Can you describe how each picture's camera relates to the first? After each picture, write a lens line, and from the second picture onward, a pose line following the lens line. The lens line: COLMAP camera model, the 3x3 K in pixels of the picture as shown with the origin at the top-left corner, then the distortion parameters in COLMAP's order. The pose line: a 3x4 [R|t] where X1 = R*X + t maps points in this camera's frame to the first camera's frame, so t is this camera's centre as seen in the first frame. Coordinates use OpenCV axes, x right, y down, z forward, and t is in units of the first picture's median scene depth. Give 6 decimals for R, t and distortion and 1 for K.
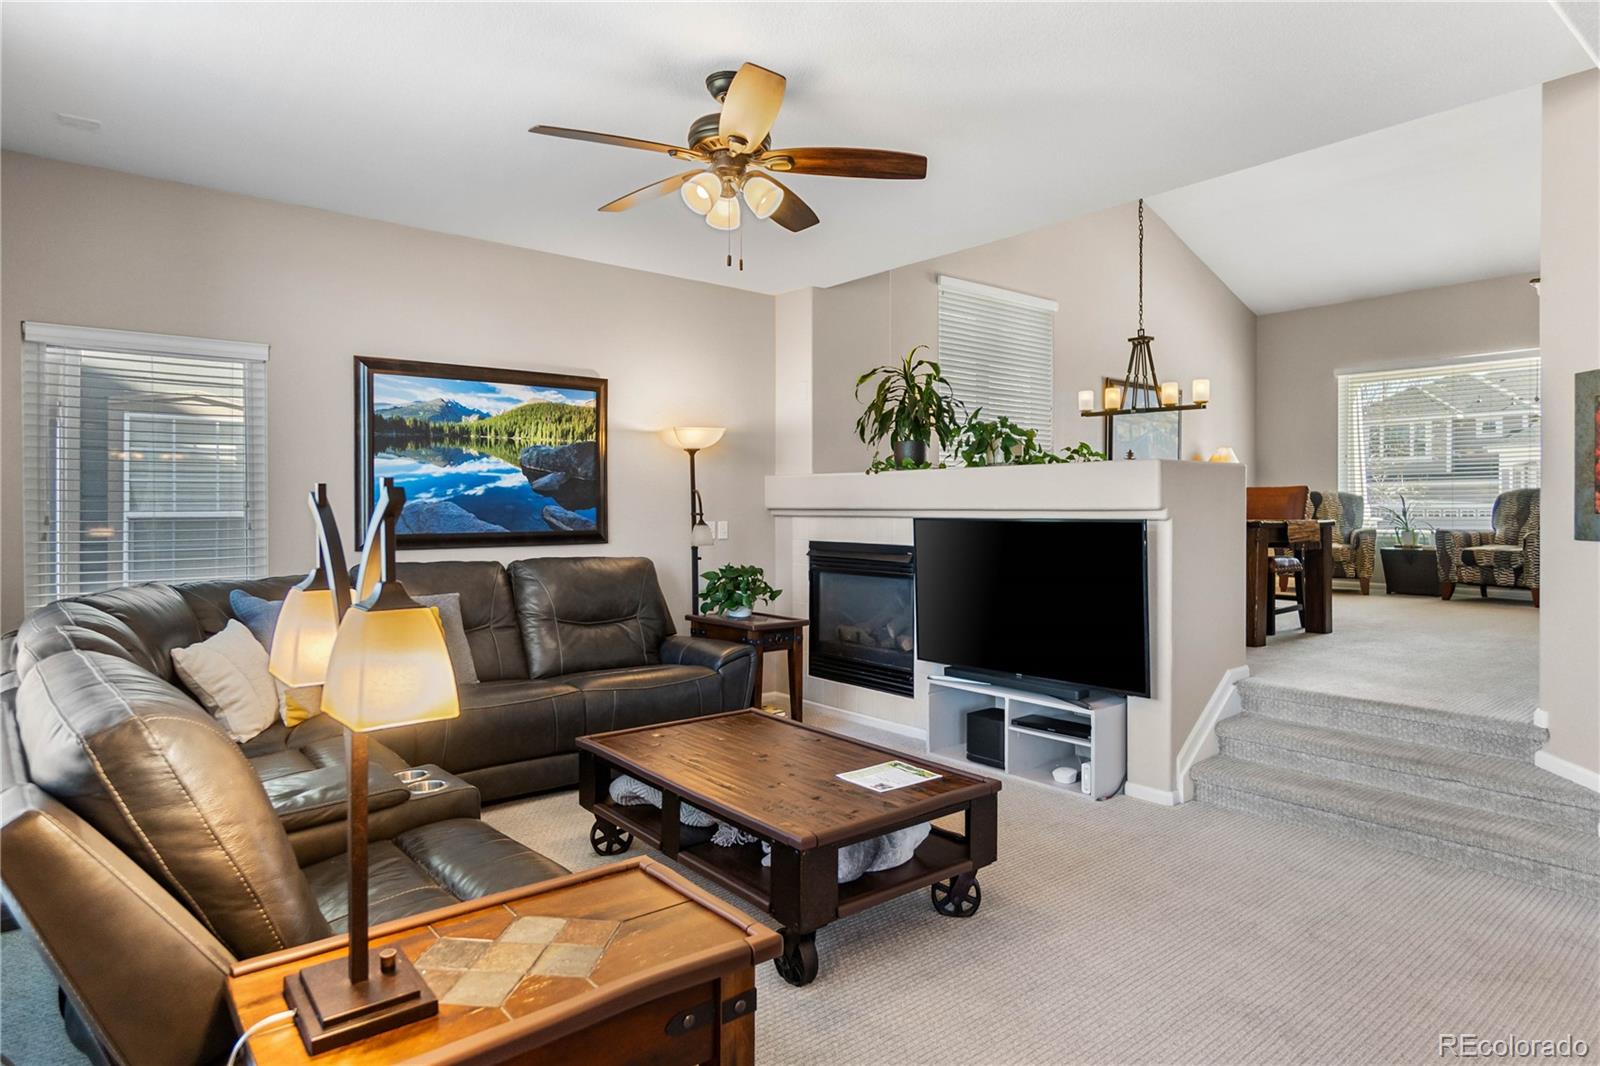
lens RADIAL K [[895.4, 0, 797.7], [0, 895.4, 523.9], [0, 0, 1]] dist [-0.001198, 0.002817]
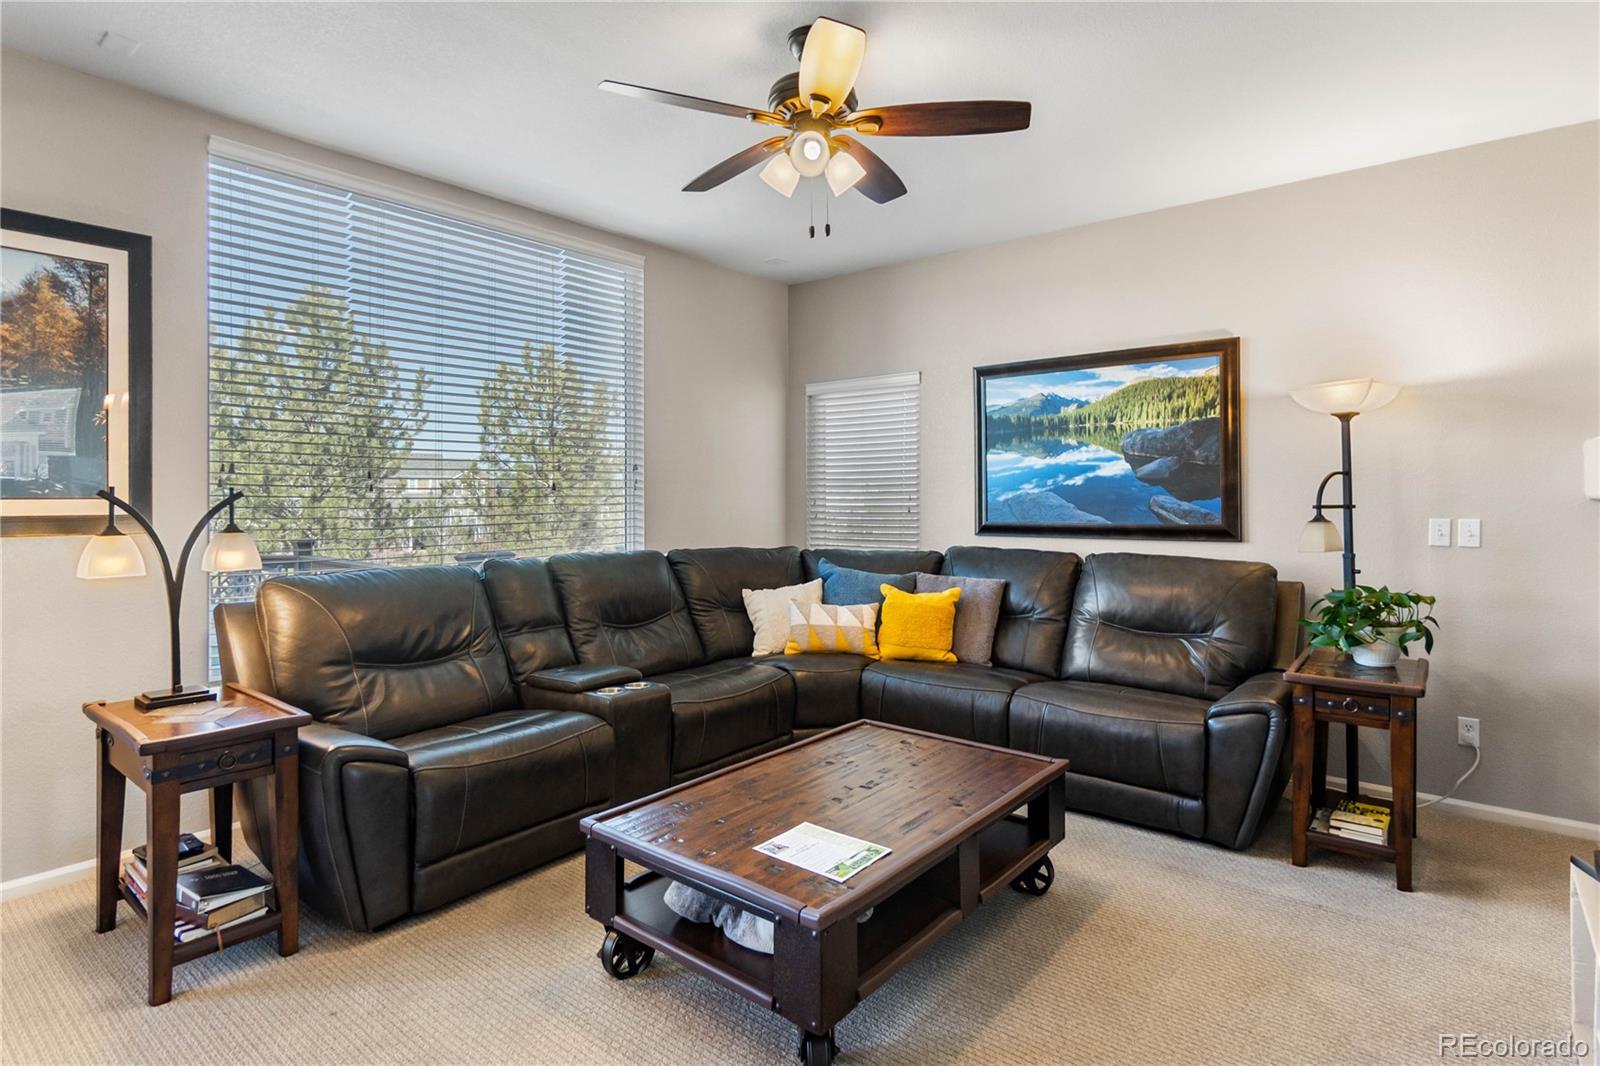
lens RADIAL K [[841.2, 0, 787.3], [0, 841.2, 500.1], [0, 0, 1]] dist [-0.003814, -0.001955]
pose [[0.209746, -0.000513, -0.977756, 0.478738], [-0.016408, 0.999857, -0.004045, -0.006848], [0.977618, 0.016891, 0.209708, 0.492906]]
